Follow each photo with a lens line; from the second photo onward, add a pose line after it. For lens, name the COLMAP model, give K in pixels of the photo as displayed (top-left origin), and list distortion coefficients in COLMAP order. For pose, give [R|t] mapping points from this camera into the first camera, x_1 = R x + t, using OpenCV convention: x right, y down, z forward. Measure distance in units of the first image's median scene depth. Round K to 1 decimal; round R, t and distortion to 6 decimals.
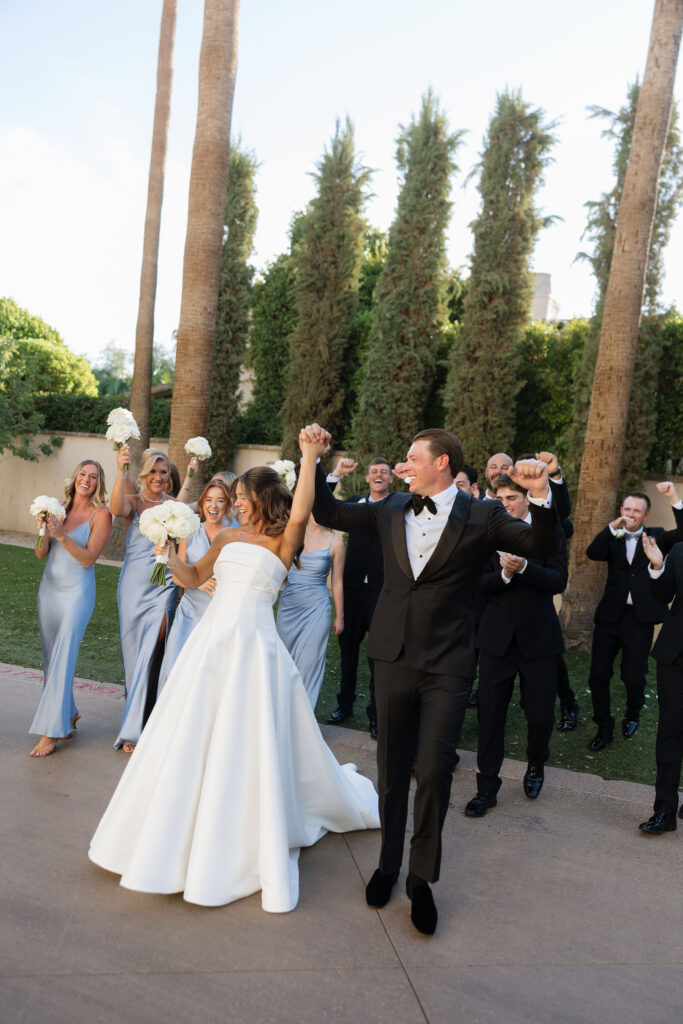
lens RADIAL K [[891.4, 0, 341.5], [0, 891.4, 512.0], [0, 0, 1]] dist [0.002582, 0.002534]
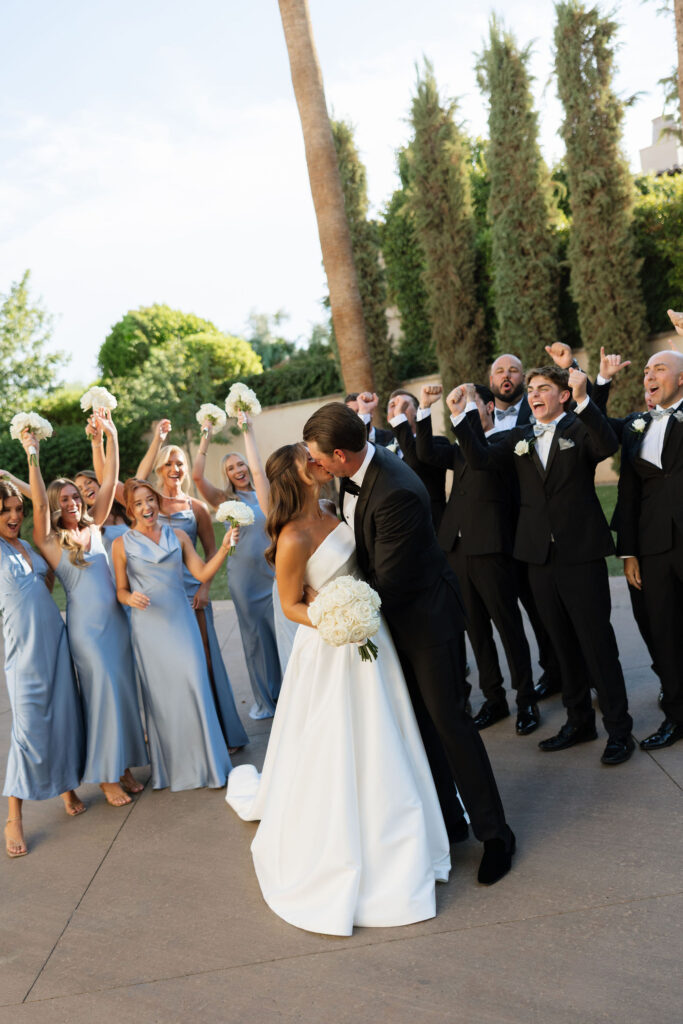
lens RADIAL K [[889.8, 0, 341.5], [0, 889.8, 512.0], [0, 0, 1]] dist [0.003501, 0.004473]
pose [[0.948194, -0.235891, -0.212801, 0.014502], [0.252699, 0.965970, 0.055189, -0.001247], [0.192541, -0.106104, 0.975536, -0.141953]]
